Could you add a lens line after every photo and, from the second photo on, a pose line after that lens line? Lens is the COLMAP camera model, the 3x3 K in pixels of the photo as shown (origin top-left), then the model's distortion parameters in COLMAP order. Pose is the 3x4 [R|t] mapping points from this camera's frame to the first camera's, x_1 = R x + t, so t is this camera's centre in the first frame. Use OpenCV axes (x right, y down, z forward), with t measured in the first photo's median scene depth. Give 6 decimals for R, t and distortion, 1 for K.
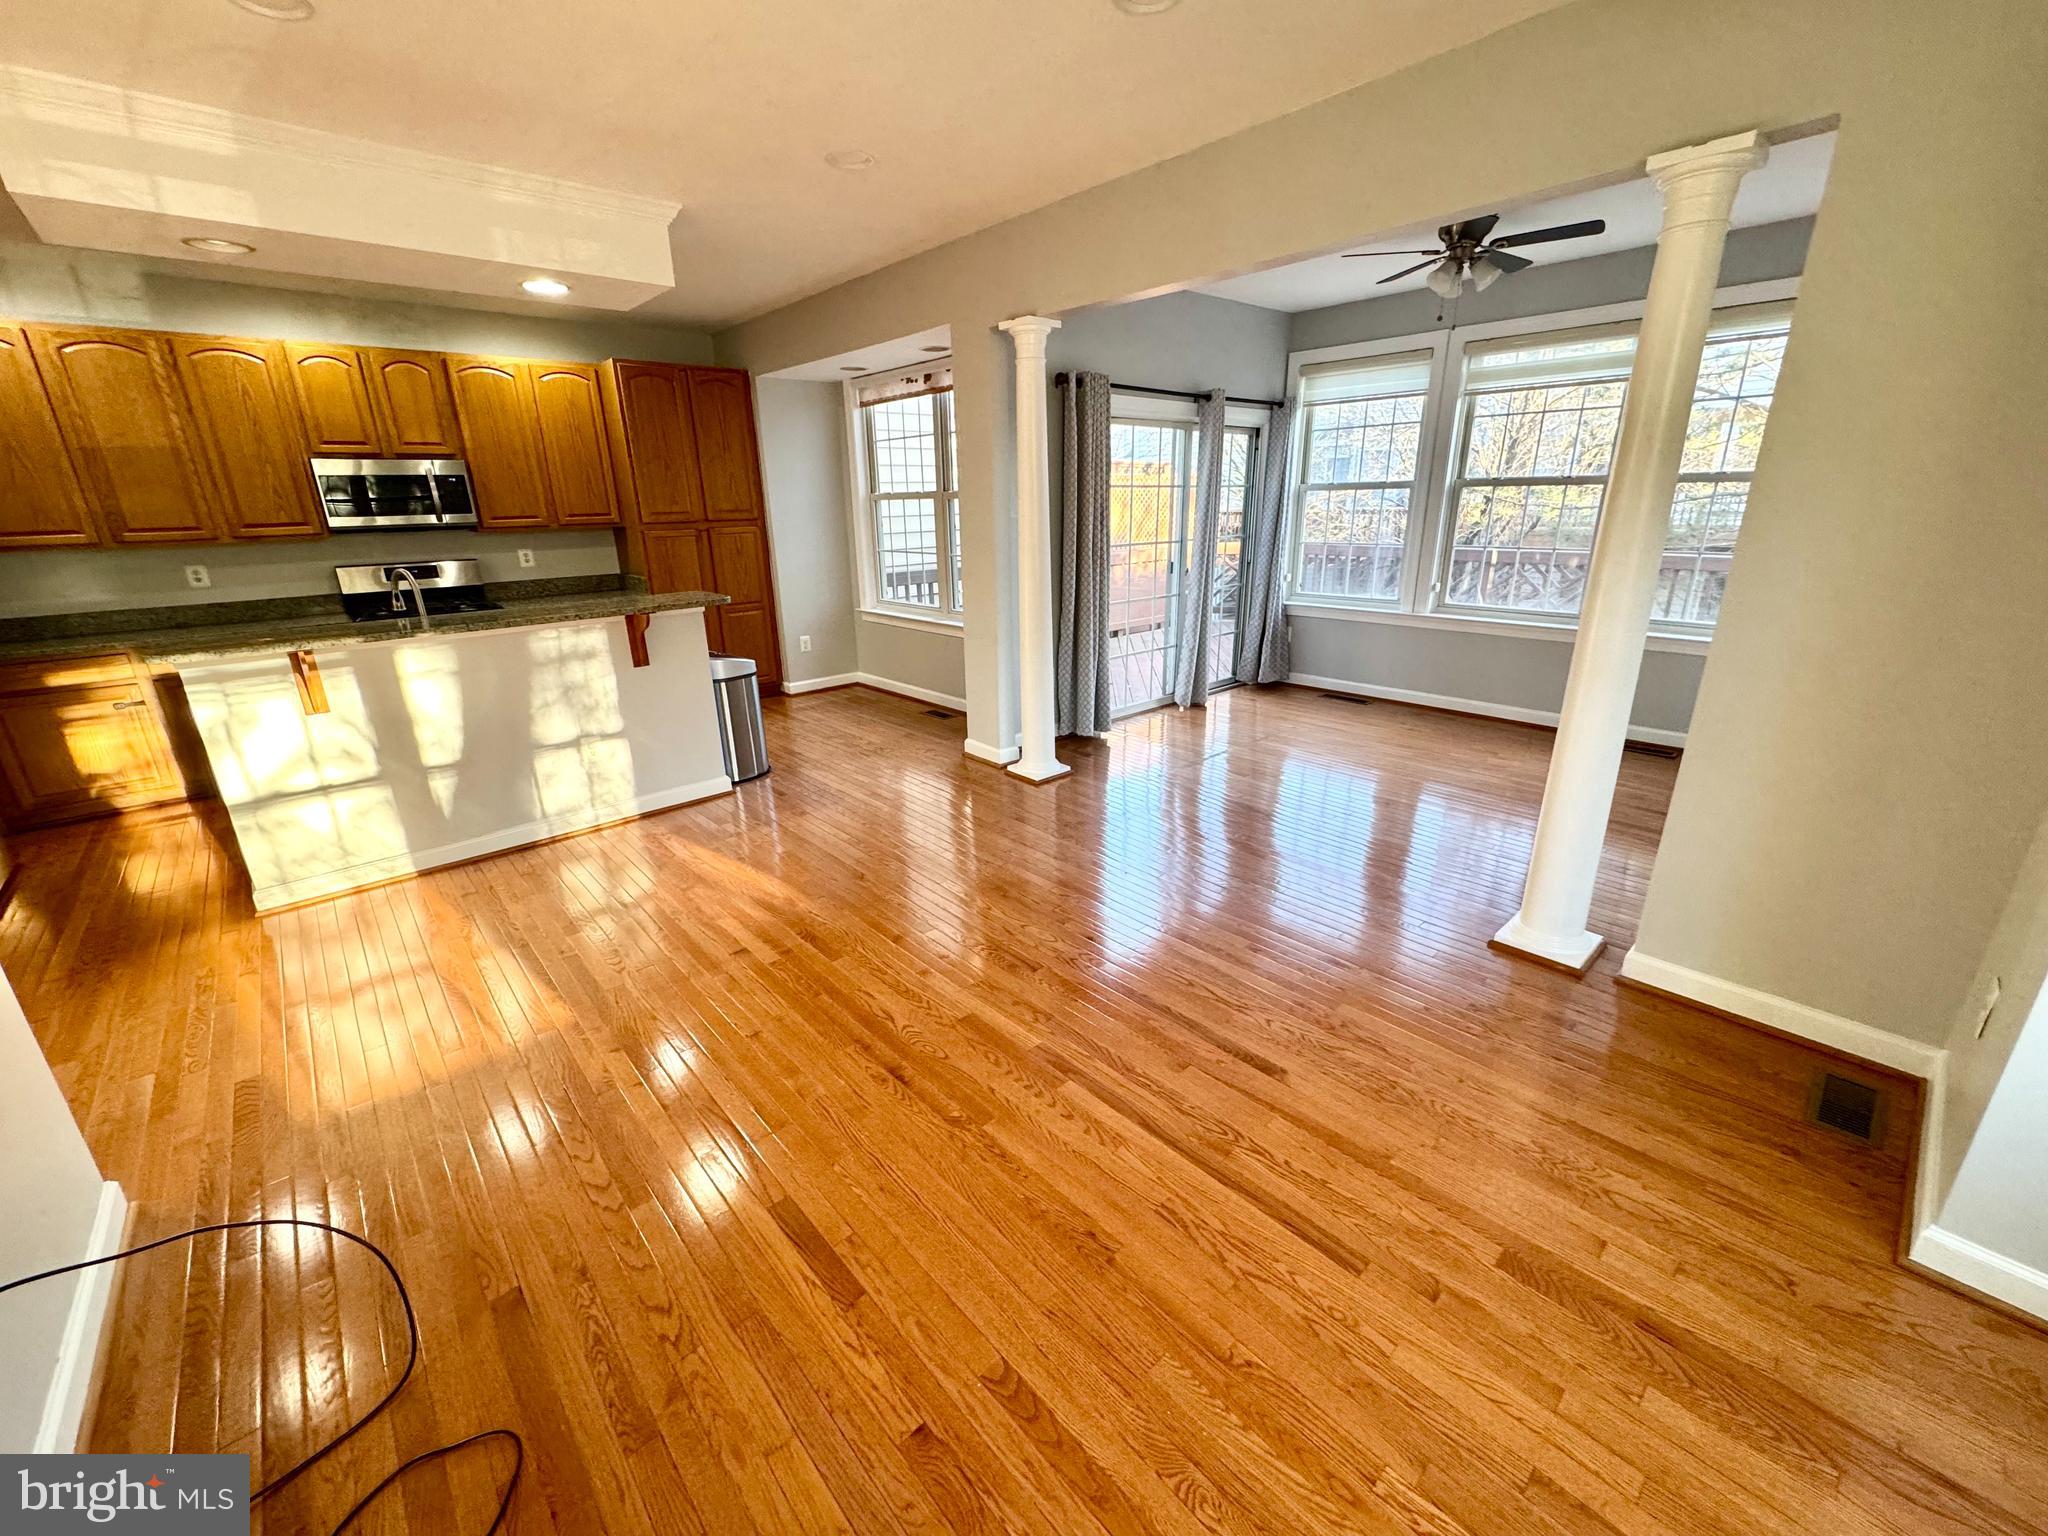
lens RADIAL K [[815.1, 0, 1016.1], [0, 815.1, 766.0], [0, 0, 1]] dist [-0.001120, 0.000109]
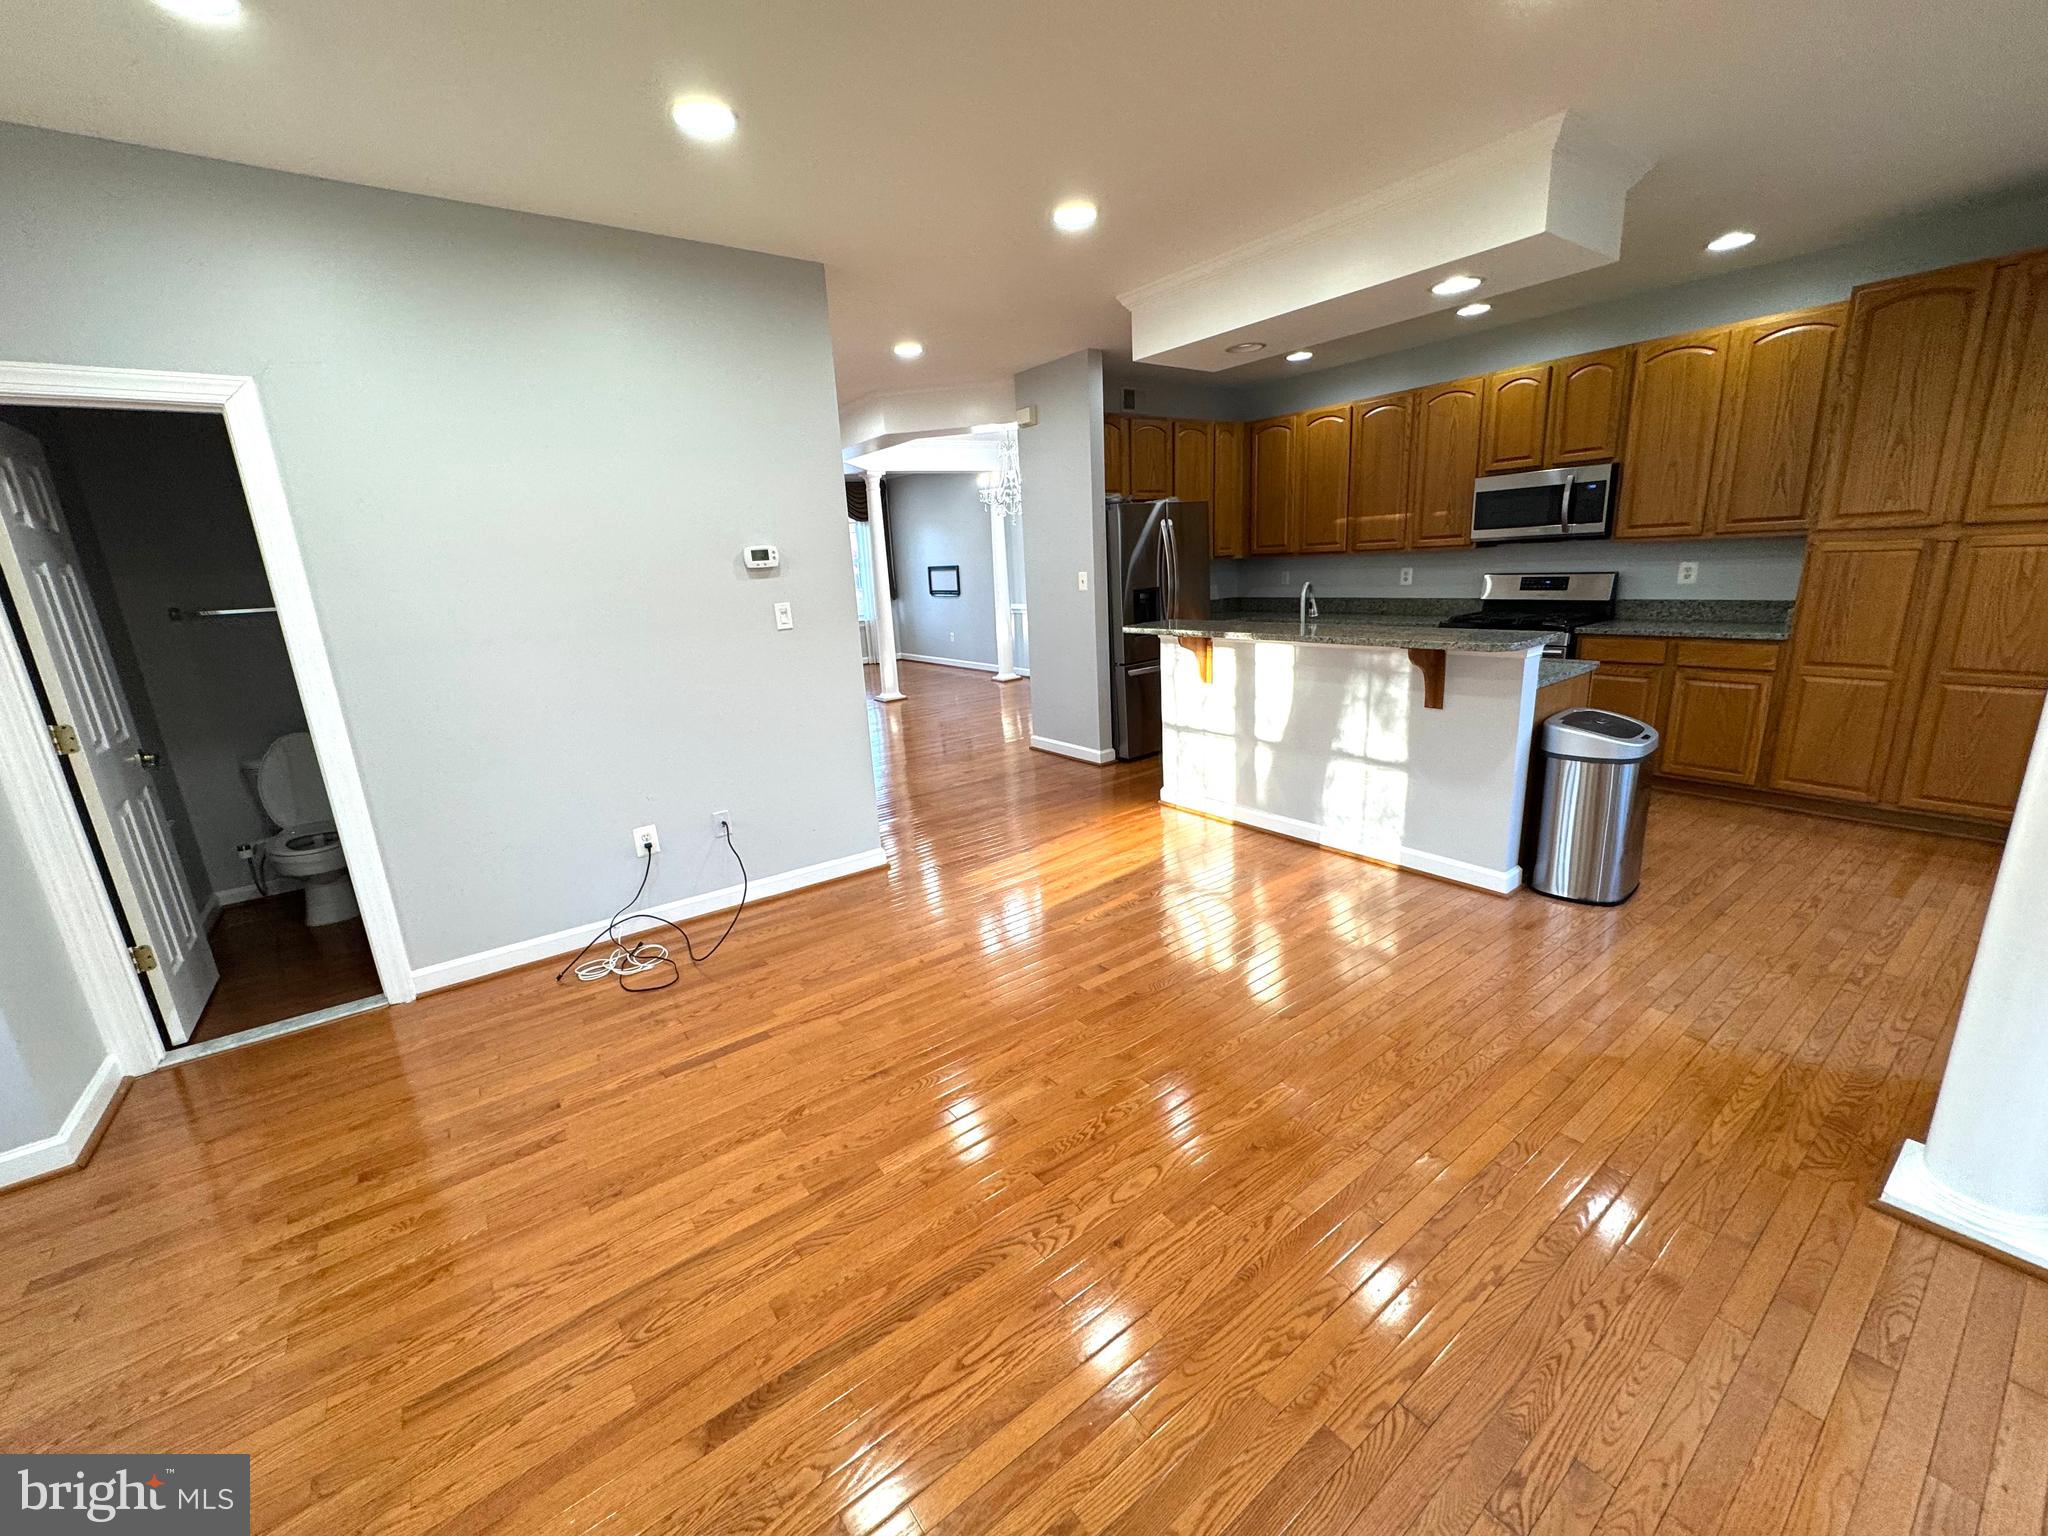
lens RADIAL K [[815.1, 0, 1017.0], [0, 815.1, 760.5], [0, 0, 1]] dist [-0.001120, 0.000109]
pose [[-0.092568, 0.268117, -0.958929, 0.396489], [-0.258335, 0.923618, 0.283182, -0.187555], [0.961610, 0.273939, -0.016233, 0.563268]]
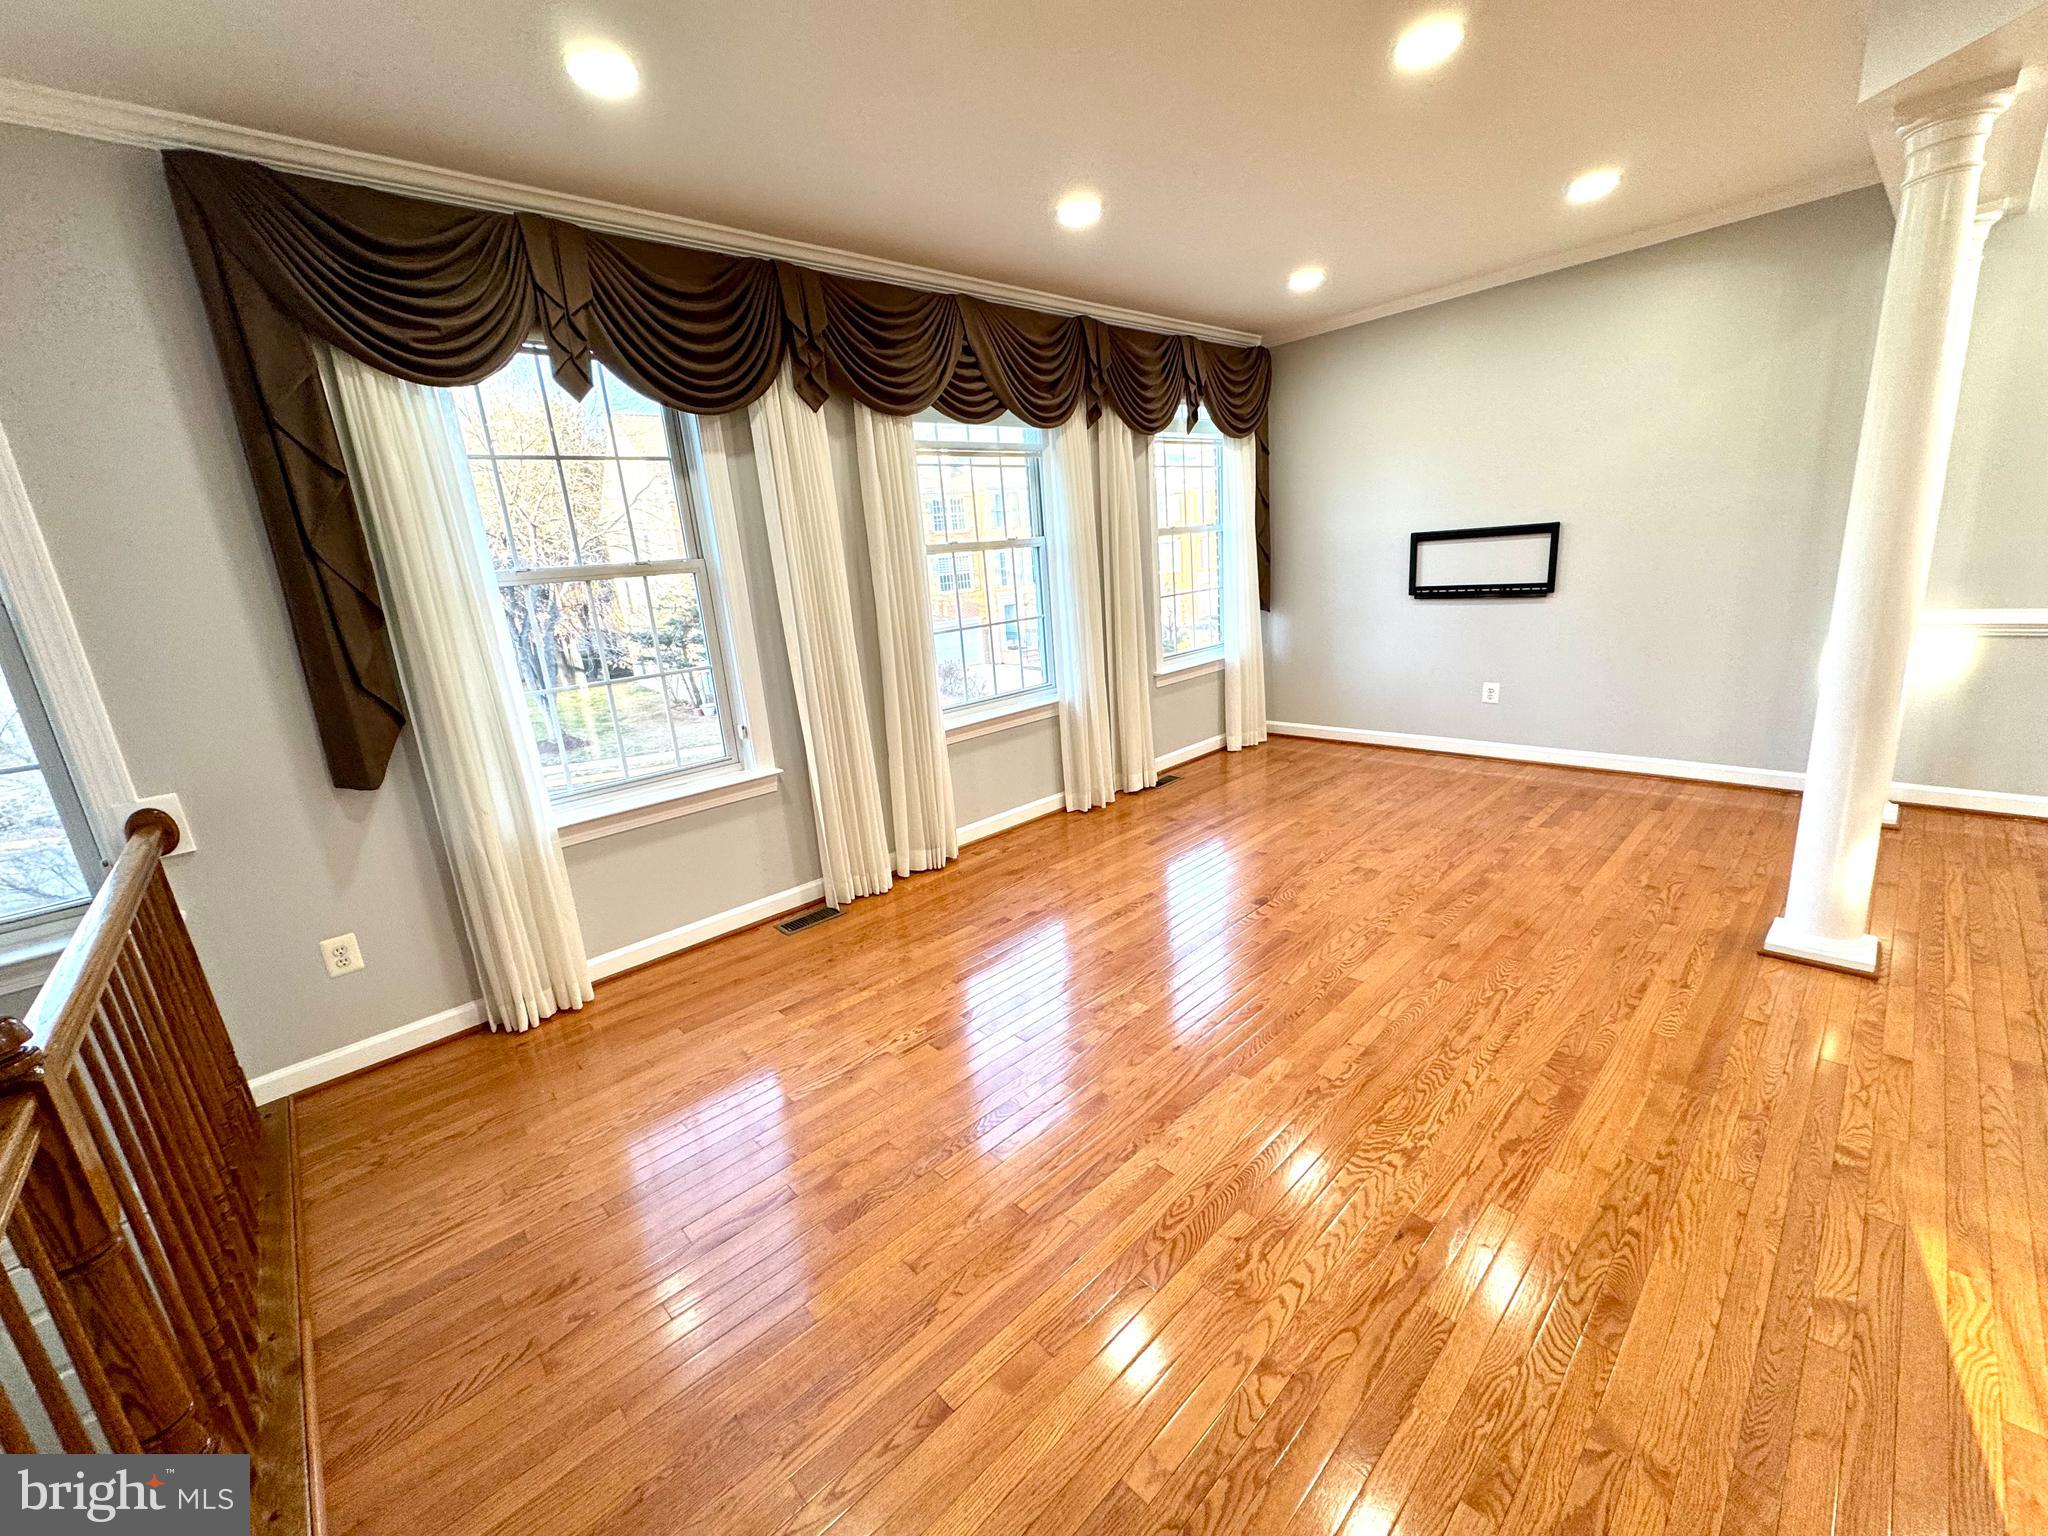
lens RADIAL K [[815.1, 0, 1027.3], [0, 815.1, 759.8], [0, 0, 1]] dist [-0.001120, 0.000109]
pose [[0.020662, 0.260203, -0.965333, -1.122077], [-0.230719, 0.940719, 0.248630, 0.207230], [0.972801, 0.217583, 0.079471, -0.516113]]
